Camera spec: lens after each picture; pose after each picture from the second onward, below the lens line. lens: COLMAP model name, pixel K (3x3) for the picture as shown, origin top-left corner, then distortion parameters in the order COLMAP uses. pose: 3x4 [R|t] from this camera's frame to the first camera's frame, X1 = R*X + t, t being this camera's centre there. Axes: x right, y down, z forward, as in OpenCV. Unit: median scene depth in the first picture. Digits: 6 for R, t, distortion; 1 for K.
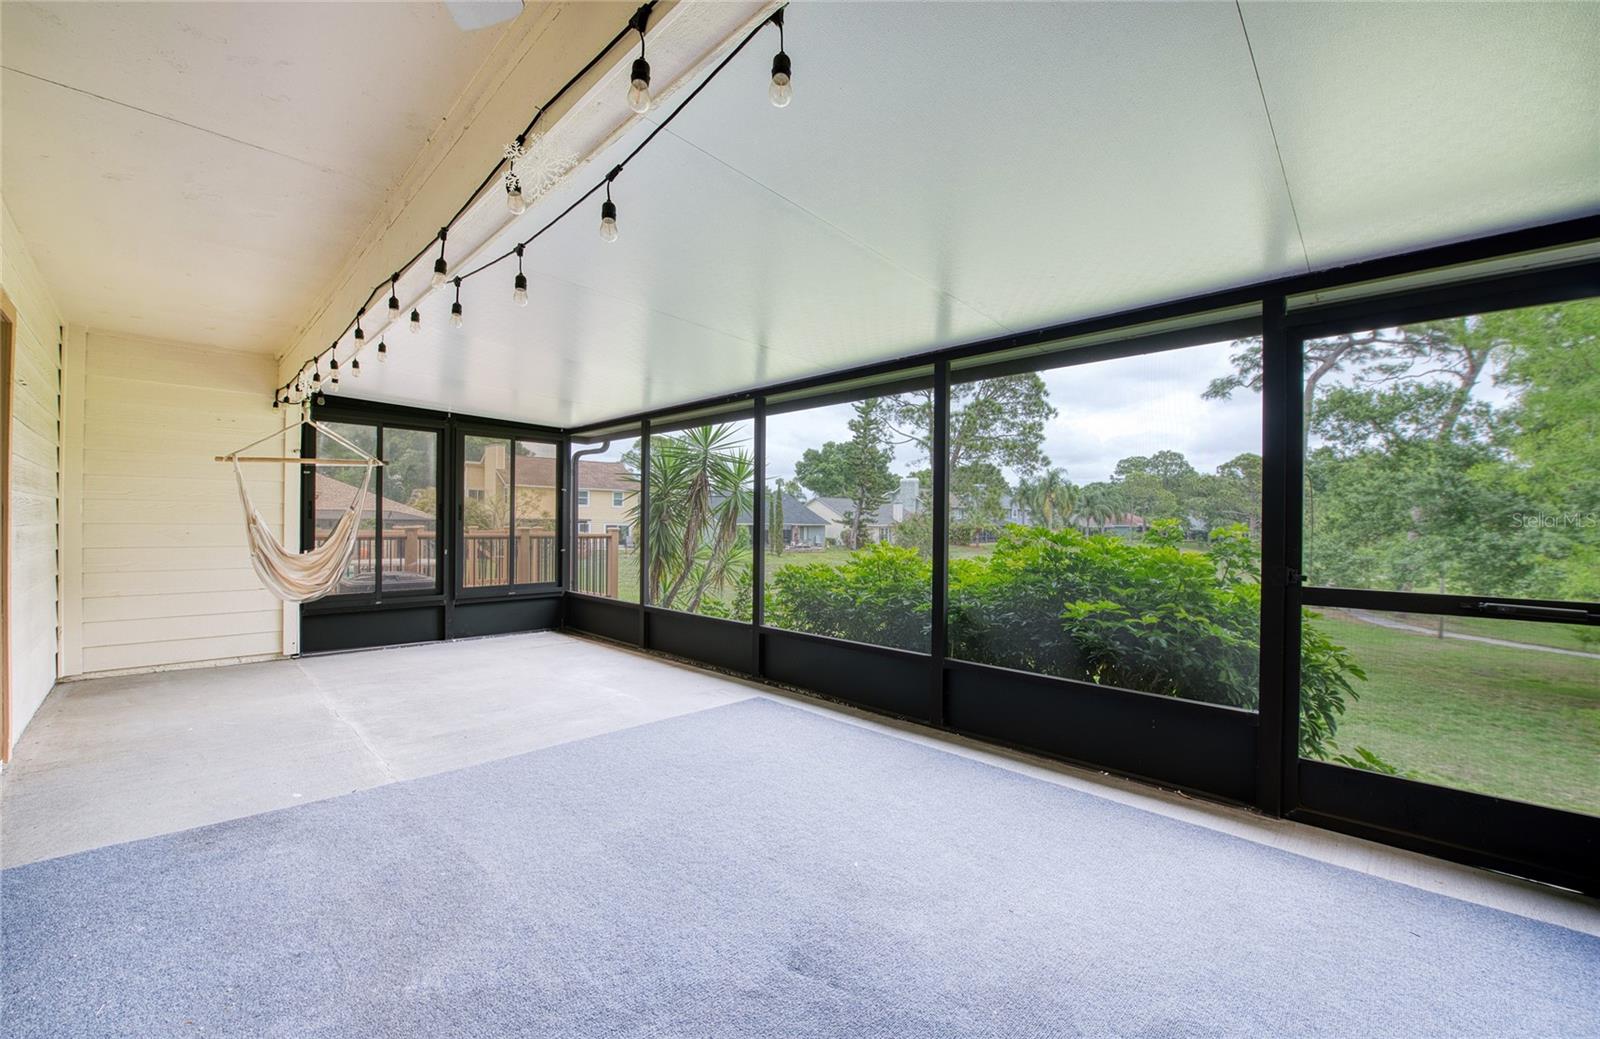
lens RADIAL K [[626.8, 0, 798.7], [0, 626.8, 521.5], [0, 0, 1]] dist [-0.011653, -0.003589]
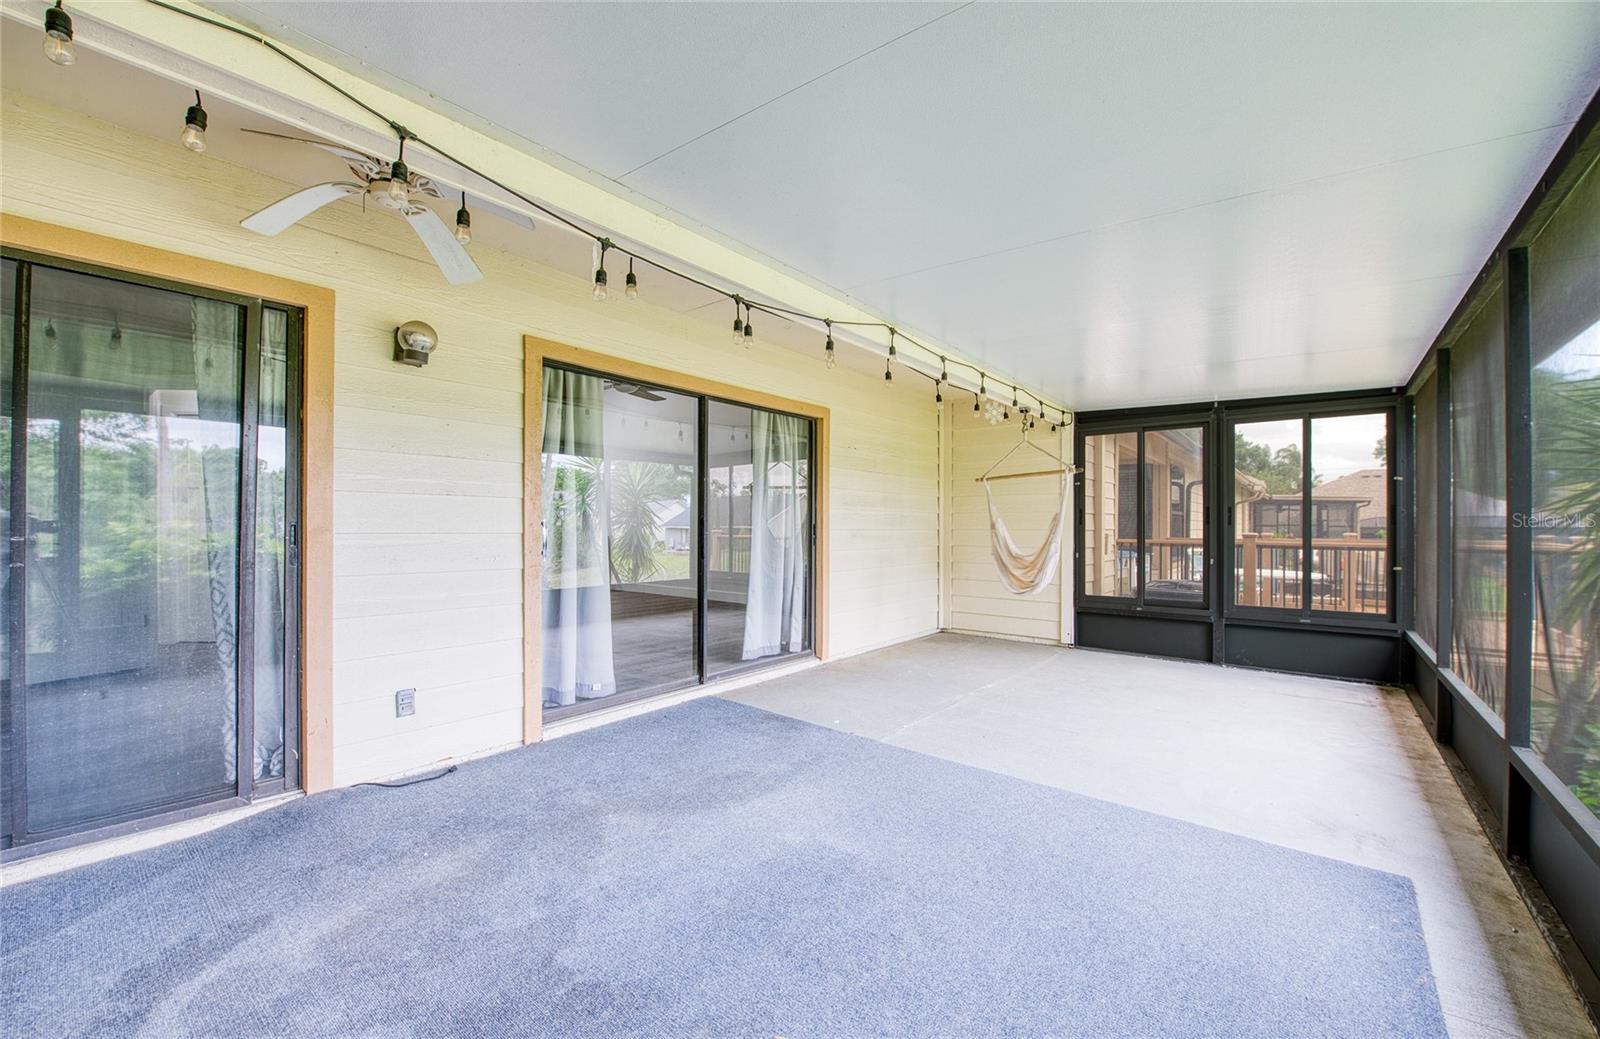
lens RADIAL K [[643.1, 0, 800.1], [0, 643.1, 524.0], [0, 0, 1]] dist [-0.011559, -0.003948]
pose [[0.091500, -0.012321, -0.995729, 0.314153], [0.000944, 0.999924, -0.012286, 0.007538], [0.995805, 0.000184, 0.091505, 0.393572]]
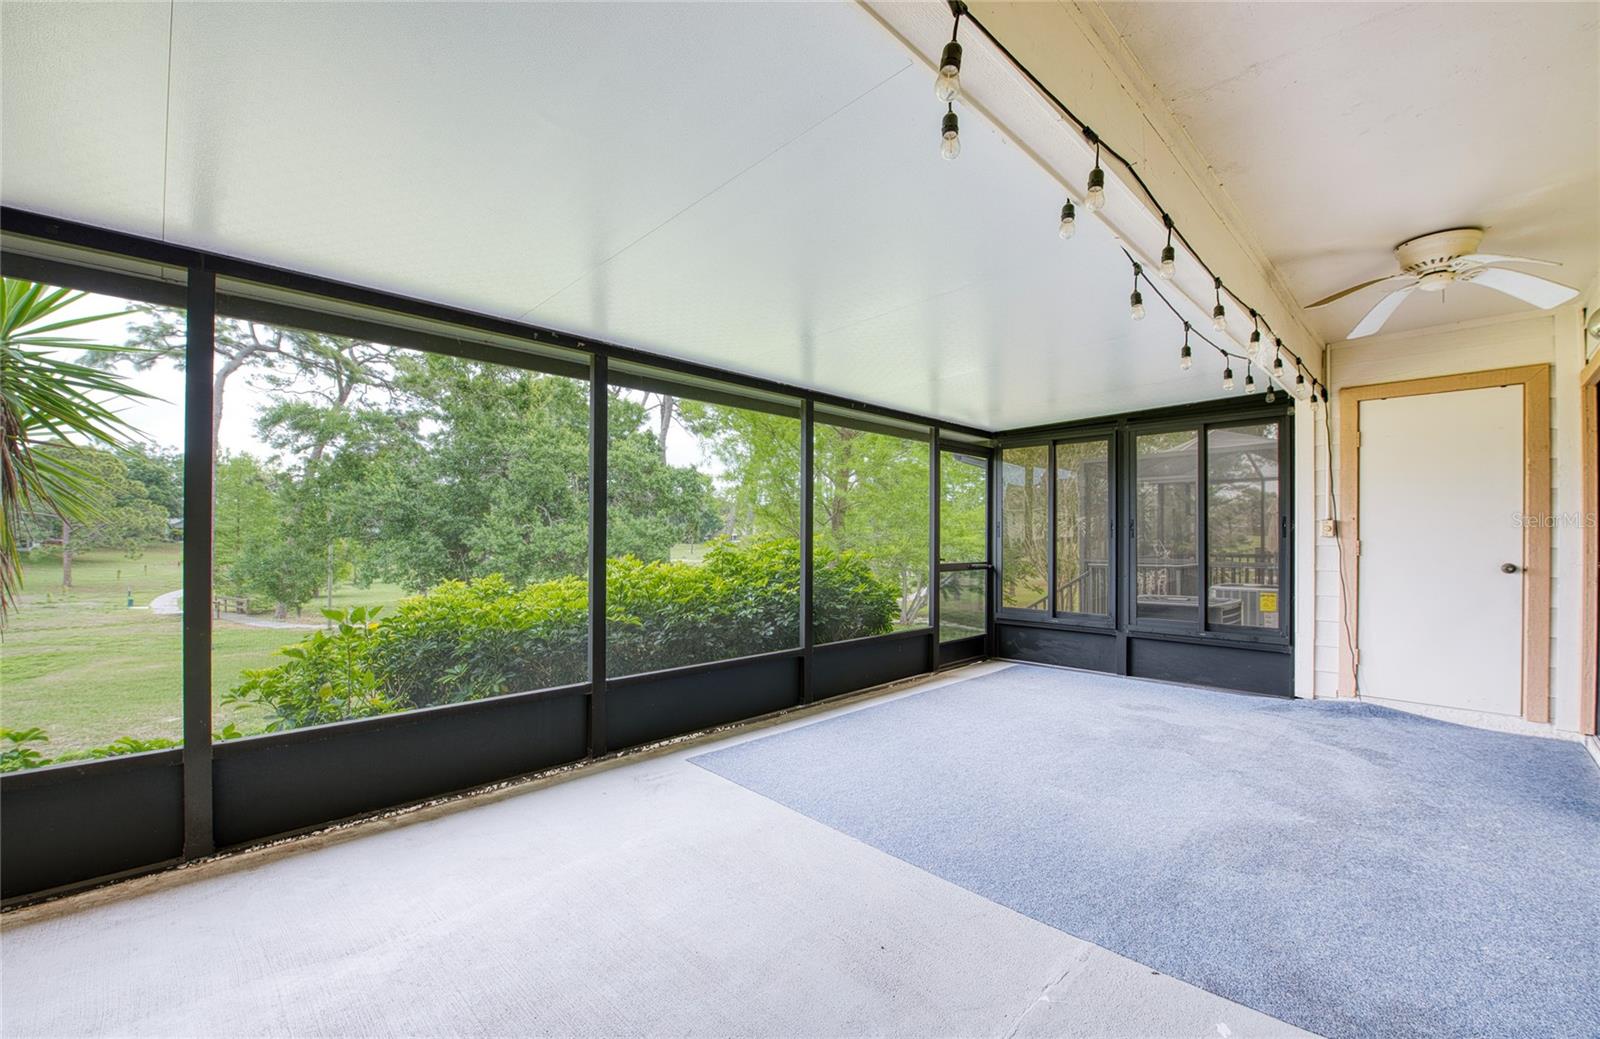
lens RADIAL K [[643.1, 0, 800.1], [0, 643.1, 524.0], [0, 0, 1]] dist [-0.011559, -0.003948]
pose [[0.024004, 0.011450, 0.999646, -0.696318], [-0.008047, 0.999904, -0.011260, -0.002600], [-0.999679, -0.007774, 0.024094, 0.686041]]
